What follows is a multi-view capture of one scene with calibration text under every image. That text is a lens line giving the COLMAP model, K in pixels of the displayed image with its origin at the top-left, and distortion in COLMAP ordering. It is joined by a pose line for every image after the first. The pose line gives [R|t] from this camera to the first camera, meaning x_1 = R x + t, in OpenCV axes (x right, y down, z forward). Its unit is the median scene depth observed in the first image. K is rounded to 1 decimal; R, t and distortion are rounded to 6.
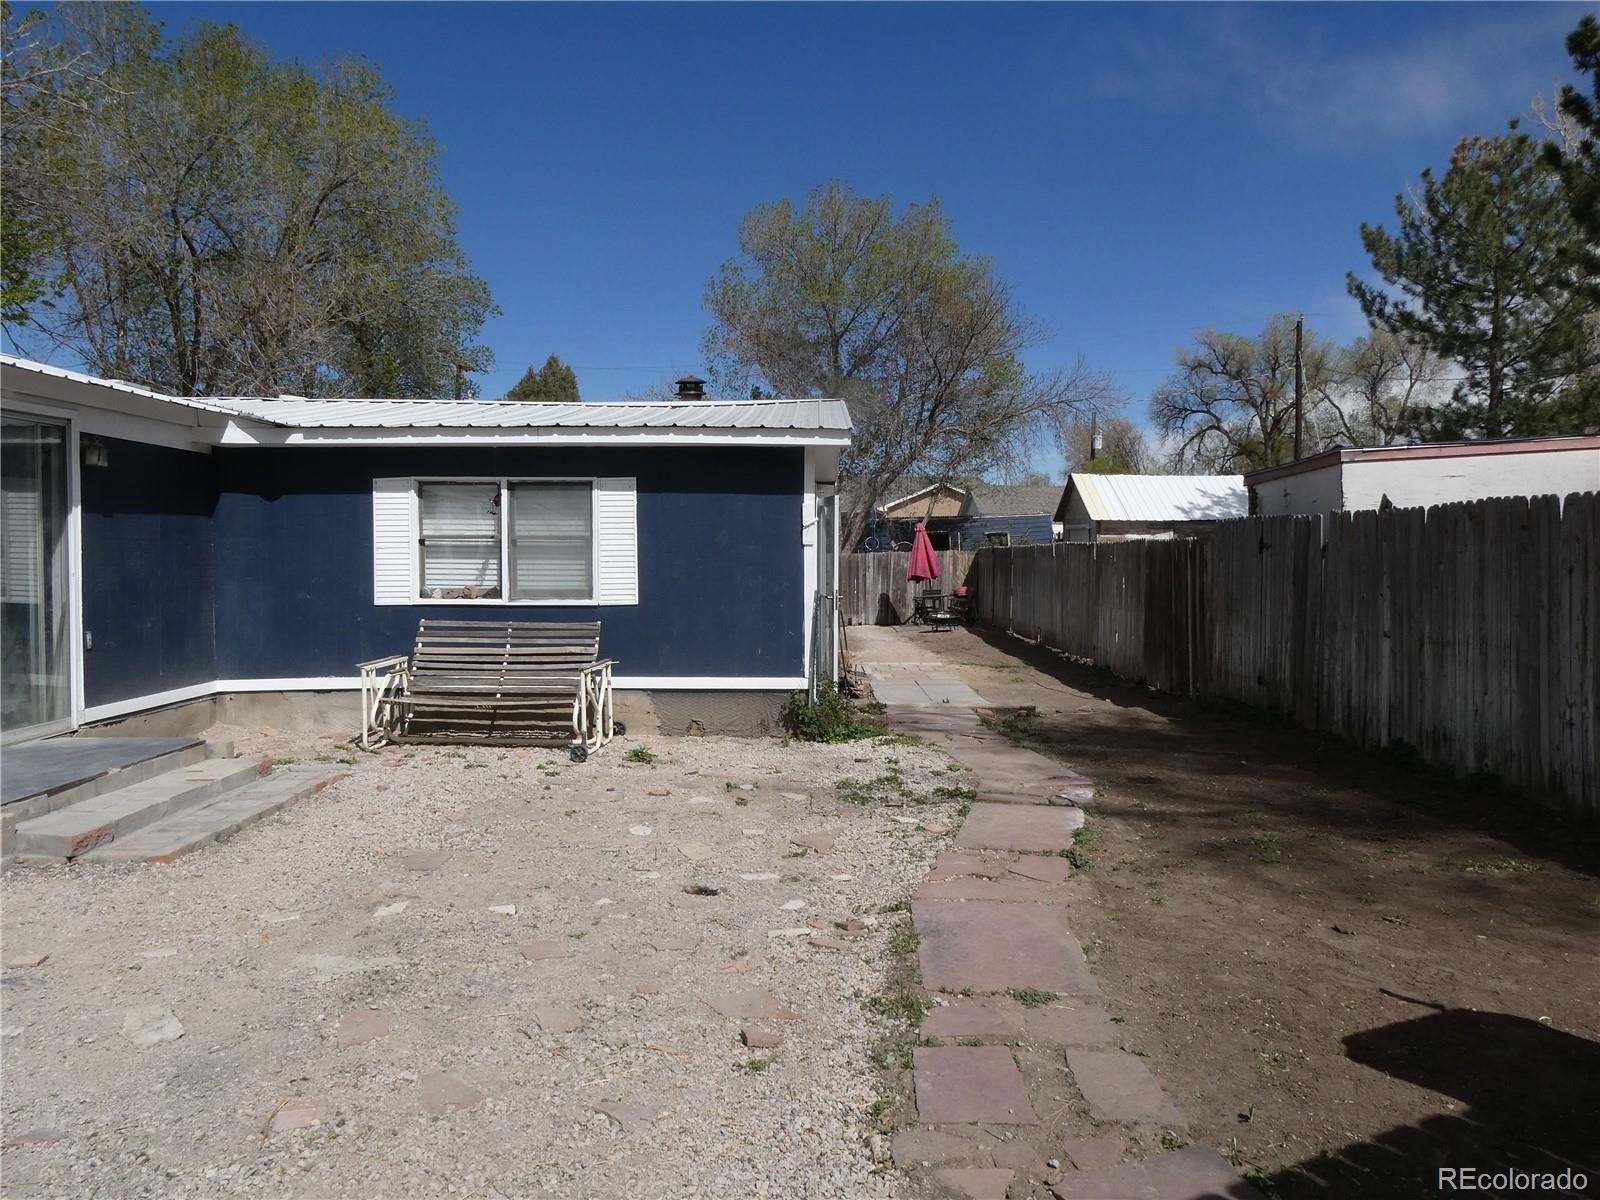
lens RADIAL K [[1137.8, 0, 804.9], [0, 1137.8, 597.9], [0, 0, 1]] dist [-0.012321, -0.006530]
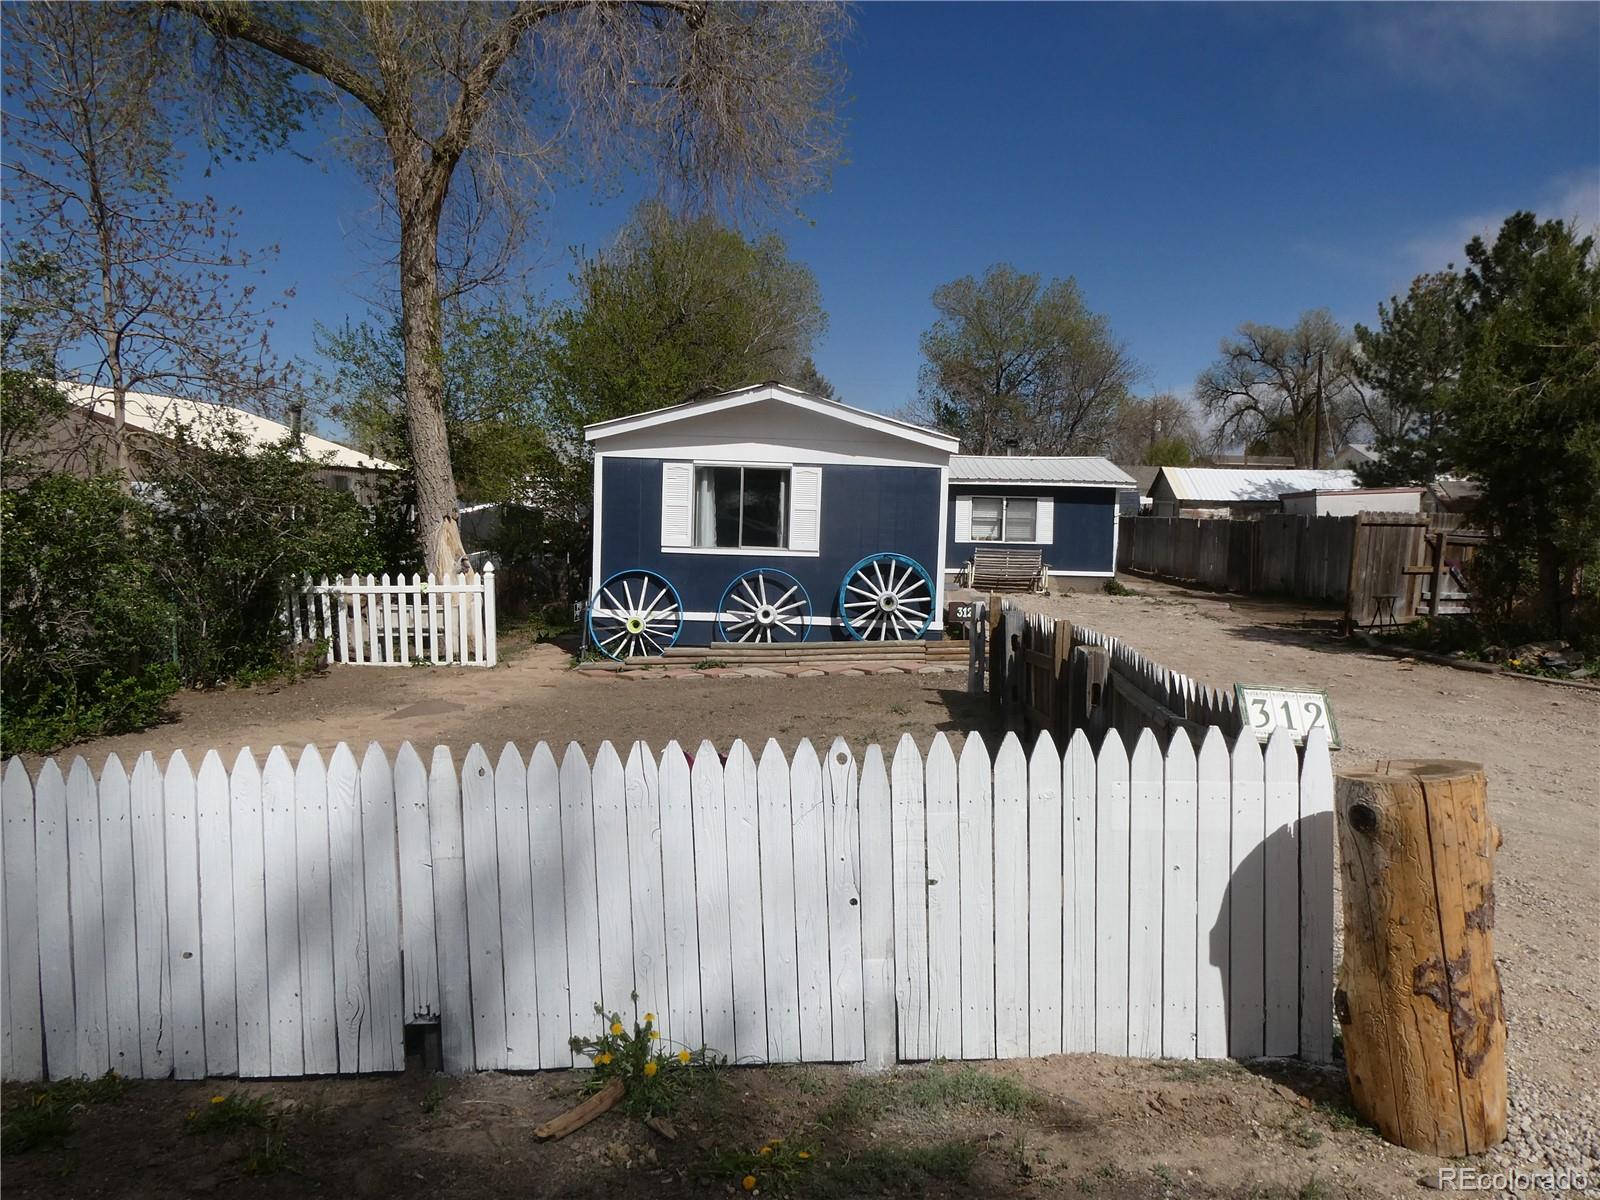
lens RADIAL K [[1137.8, 0, 794.9], [0, 1137.8, 591.5], [0, 0, 1]] dist [-0.012321, -0.006530]
pose [[0.999408, 0.020837, -0.027391, -0.676359], [-0.019796, 0.999091, 0.037762, 0.027743], [0.028152, -0.037197, 0.998911, -1.716208]]
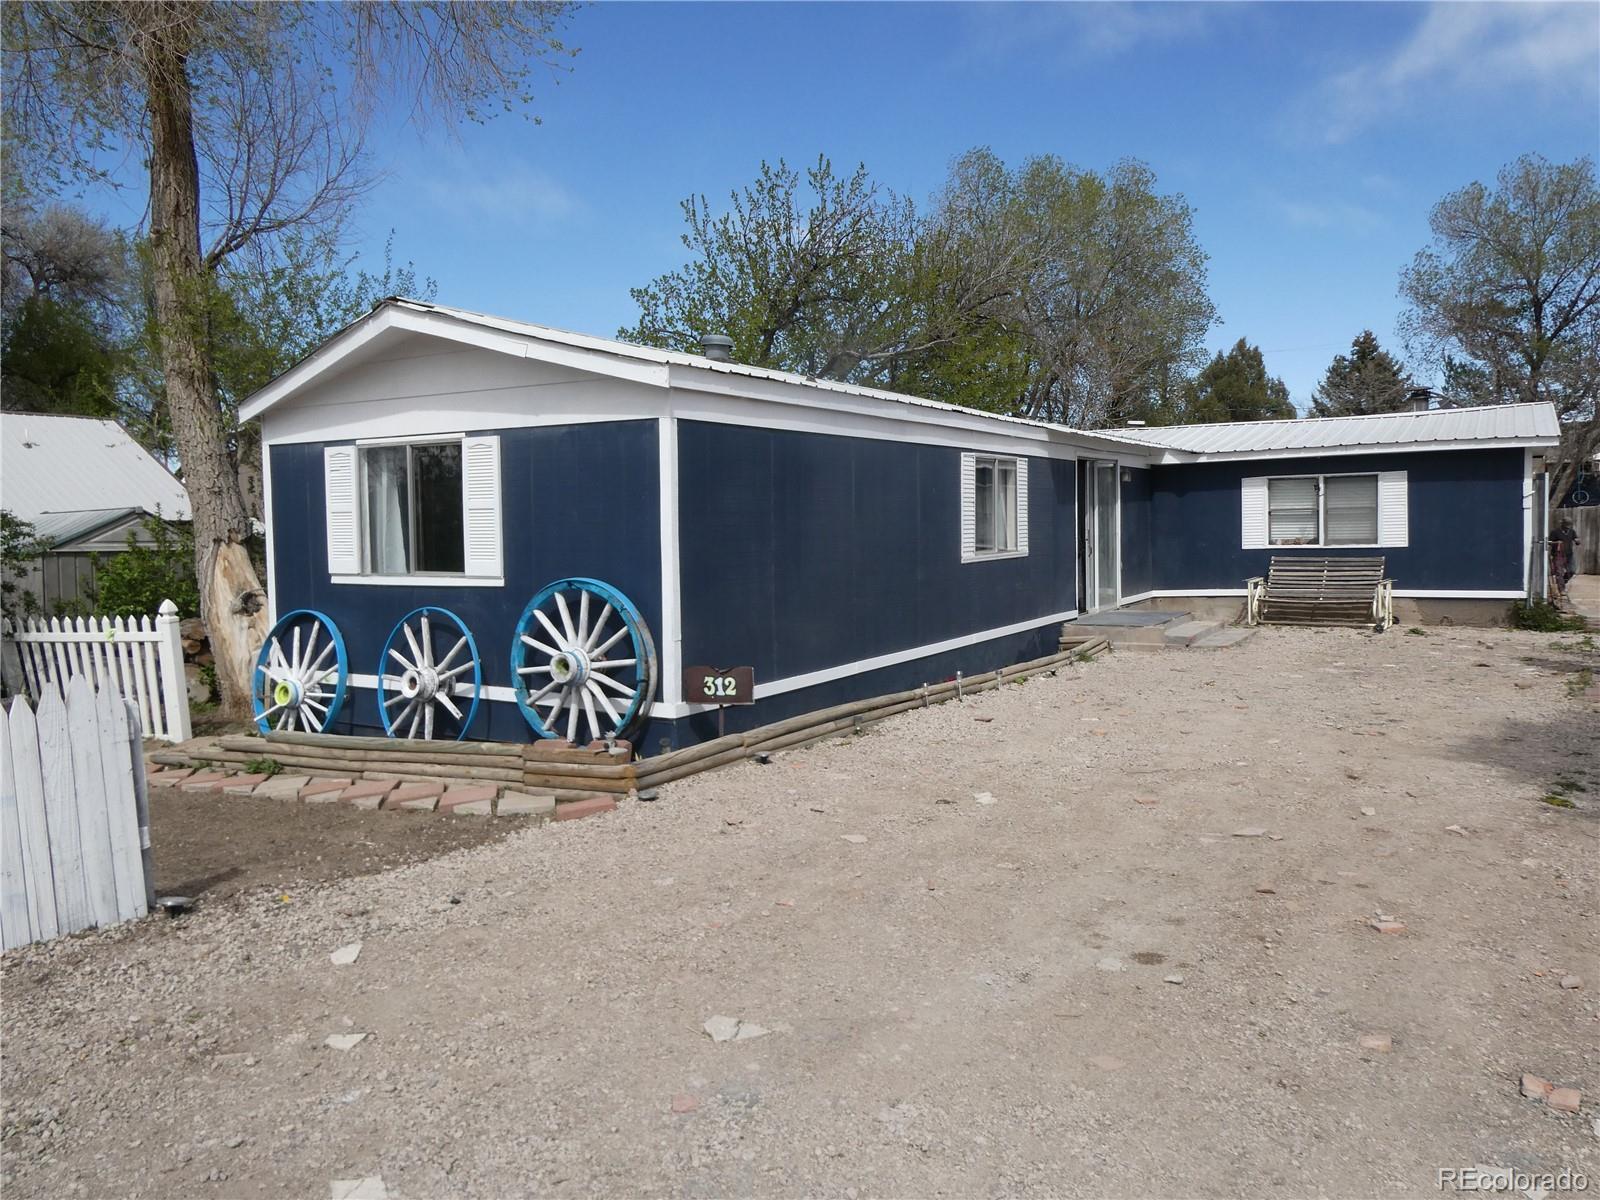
lens RADIAL K [[1137.8, 0, 808.6], [0, 1137.8, 578.4], [0, 0, 1]] dist [-0.012321, -0.006530]
pose [[0.856266, 0.000777, -0.516534, -0.039649], [0.007708, 0.999868, 0.014283, 0.021509], [0.516477, -0.016212, 0.856147, -0.871747]]
